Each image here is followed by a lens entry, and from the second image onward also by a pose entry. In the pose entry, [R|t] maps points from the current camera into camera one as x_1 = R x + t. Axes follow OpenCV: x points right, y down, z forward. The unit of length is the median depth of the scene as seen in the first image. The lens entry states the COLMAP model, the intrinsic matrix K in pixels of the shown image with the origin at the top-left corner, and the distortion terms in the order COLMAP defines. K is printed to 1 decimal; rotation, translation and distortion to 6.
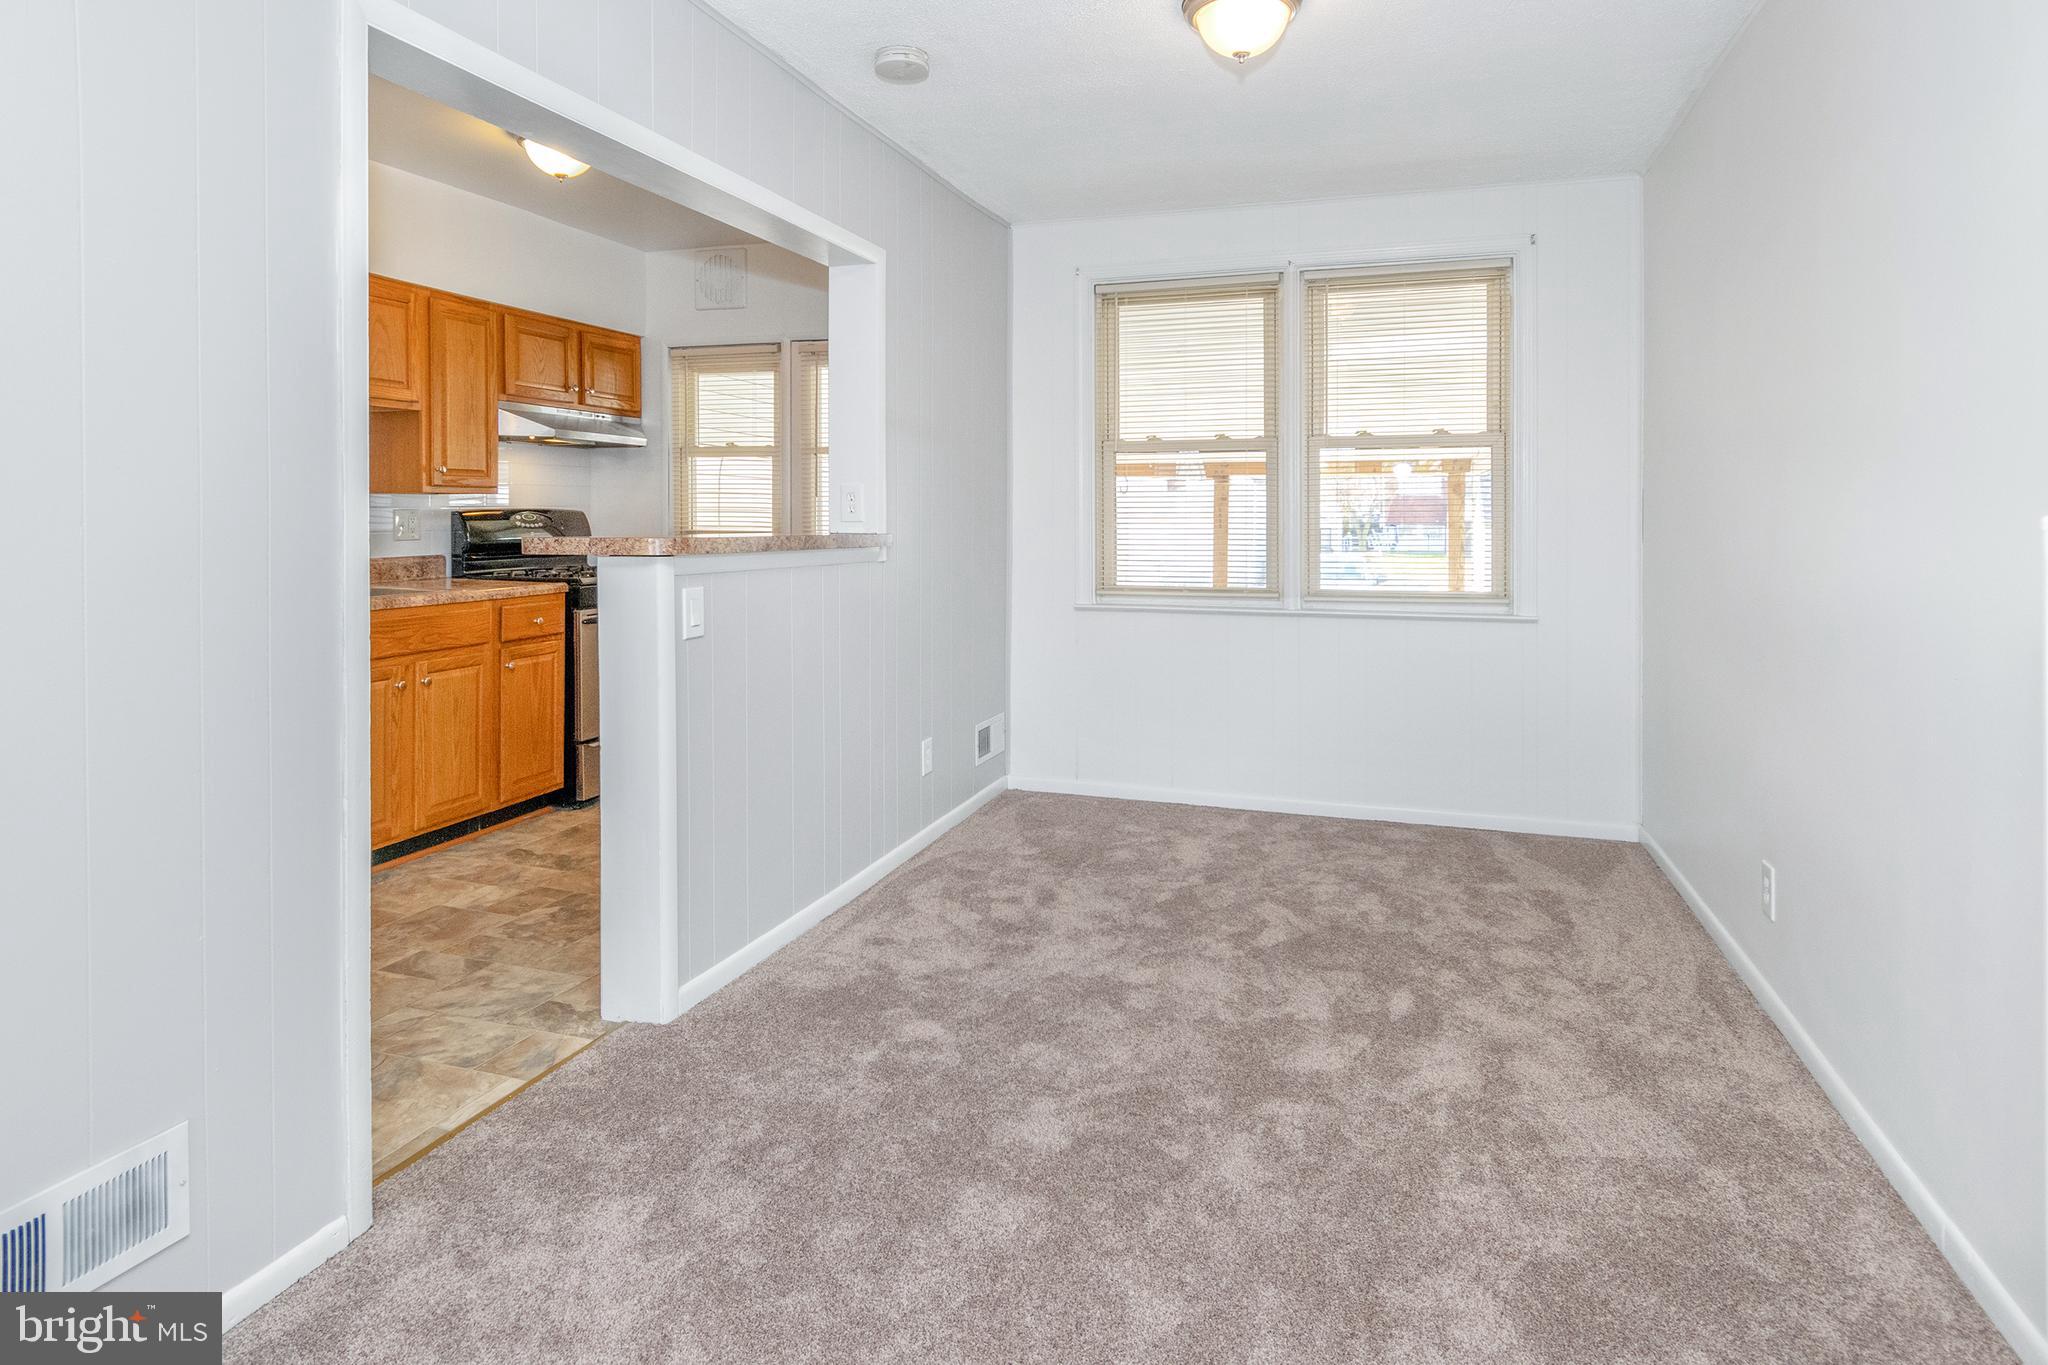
lens RADIAL K [[1125.3, 0, 1026.4], [0, 1125.3, 523.3], [0, 0, 1]] dist [0.004333, -0.003420]
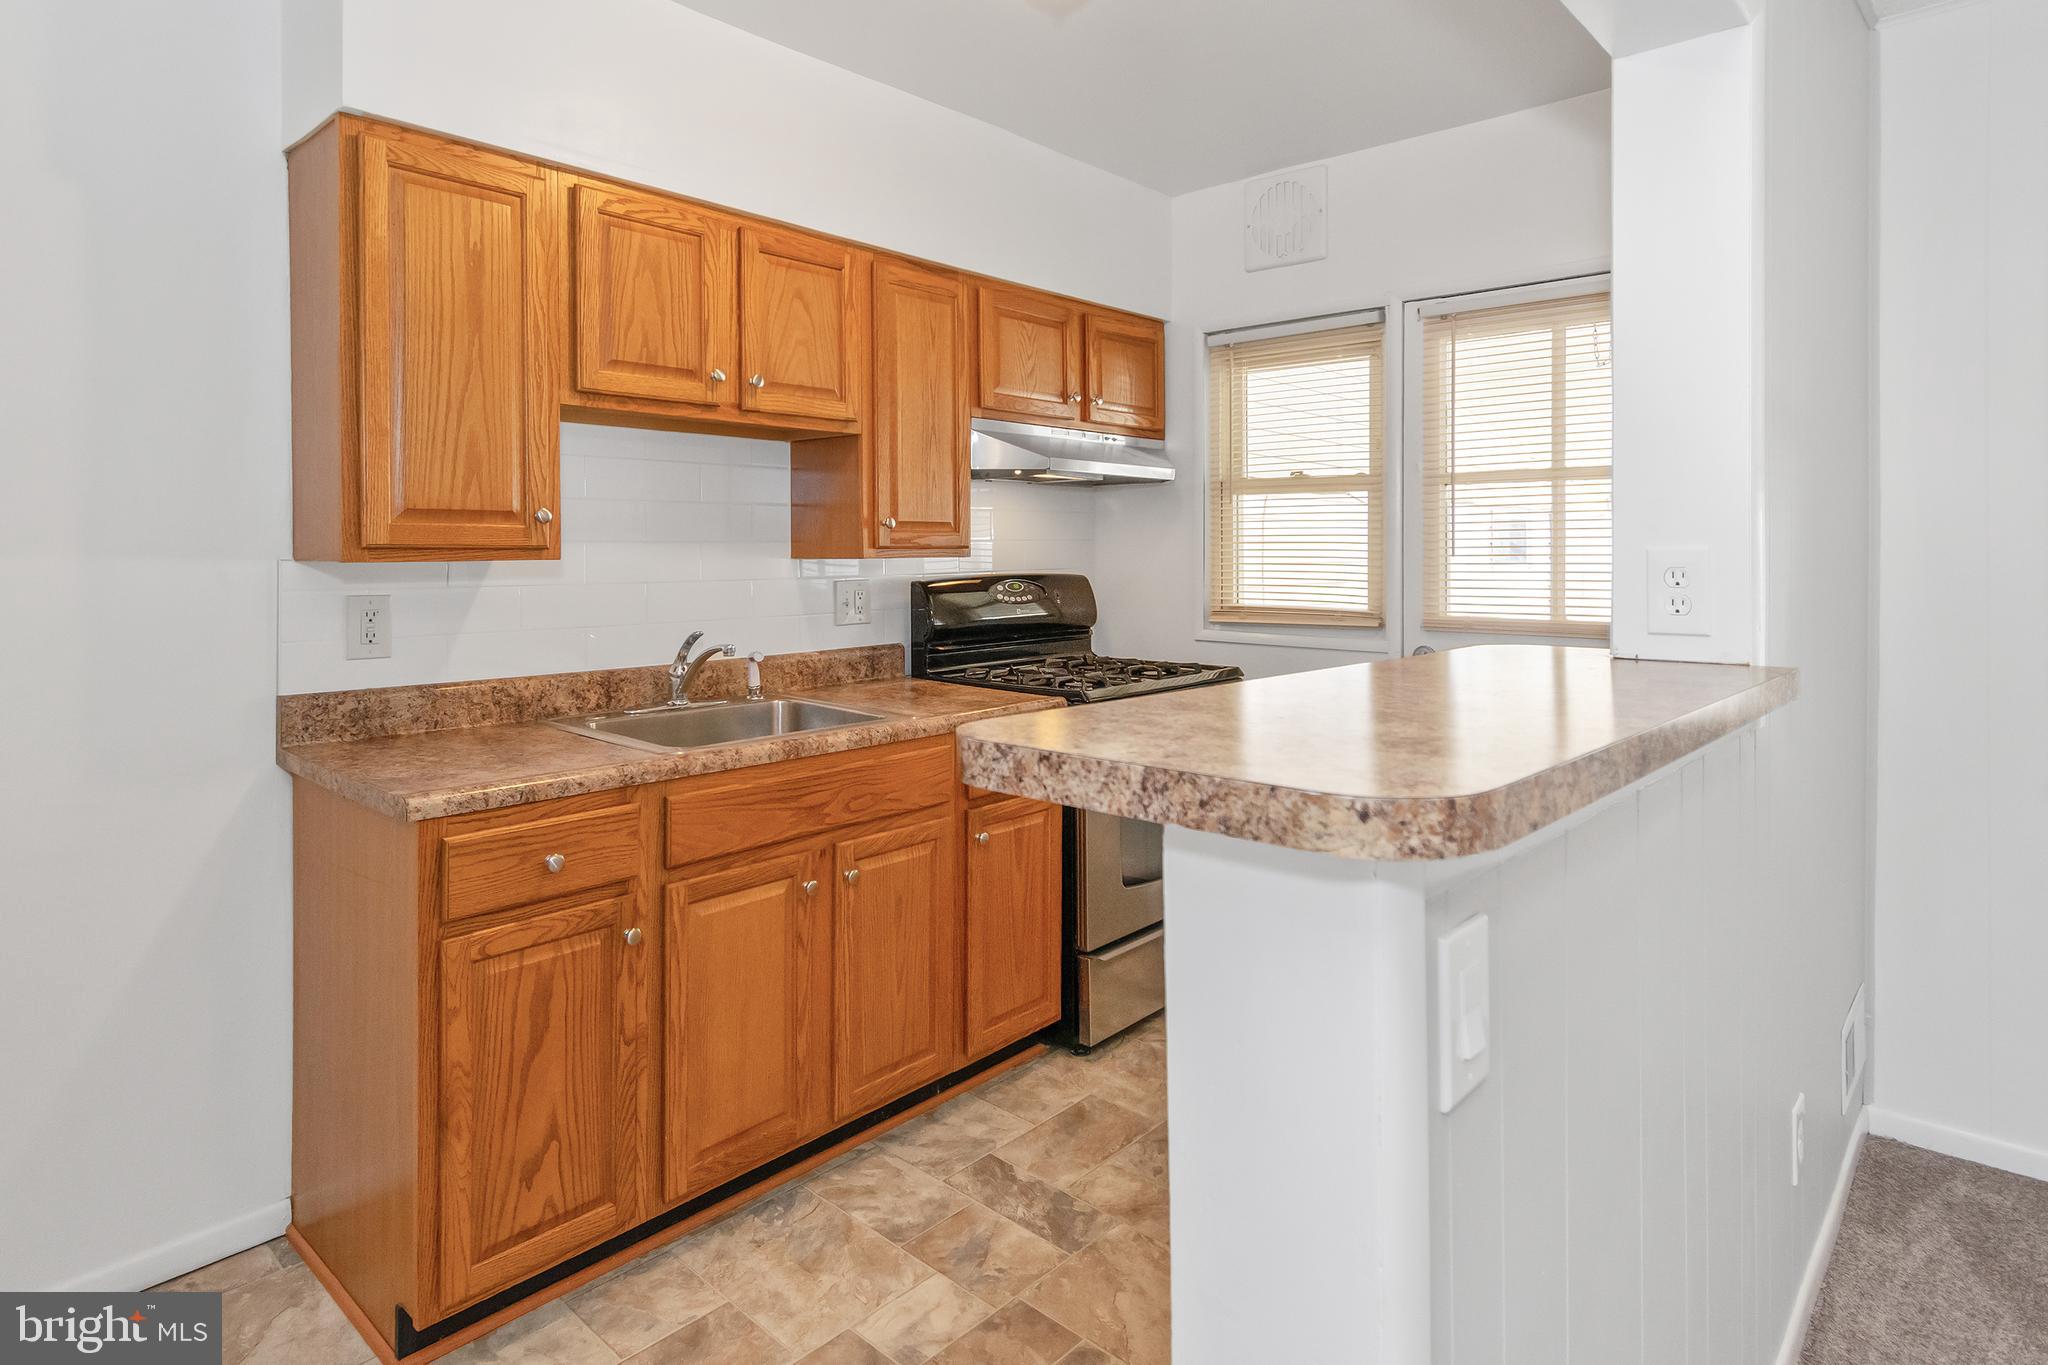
lens RADIAL K [[1116.2, 0, 1005.3], [0, 1116.2, 558.2], [0, 0, 1]] dist [0.003628, -0.003285]
pose [[0.905621, -0.000334, -0.424087, -0.182677], [-0.000298, 0.999999, -0.001424, -0.026450], [0.424087, 0.001416, 0.905620, 0.440957]]
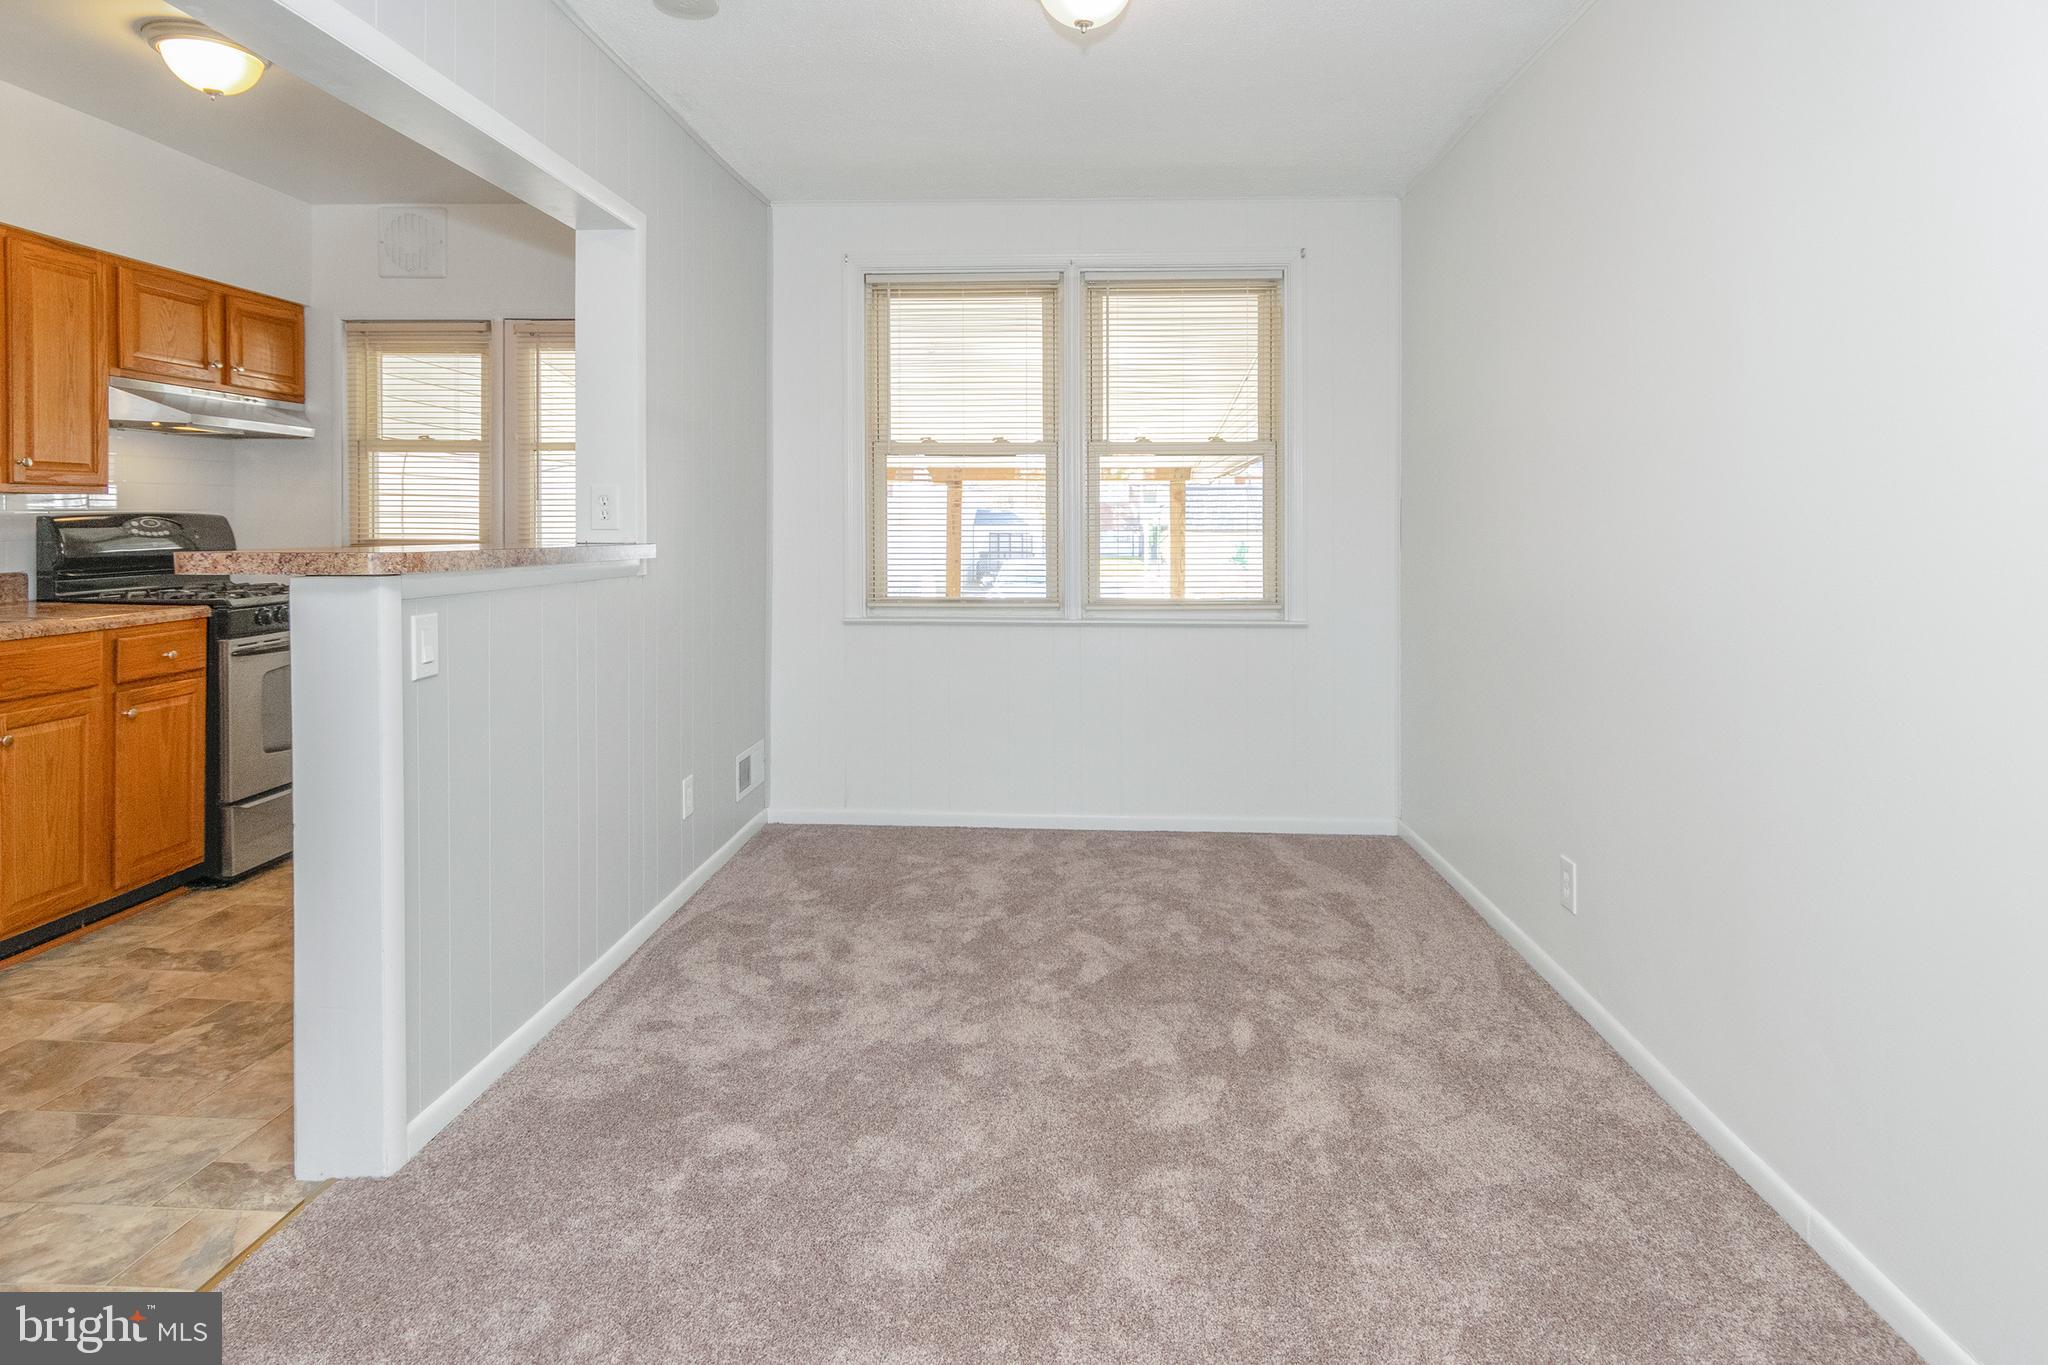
lens RADIAL K [[1125.3, 0, 1026.4], [0, 1125.3, 523.3], [0, 0, 1]] dist [0.004333, -0.003420]
pose [[0.965273, 0.000074, 0.261244, -0.059893], [0.000910, 0.999993, -0.003646, -0.002579], [-0.261242, 0.003757, 0.965266, 0.078207]]
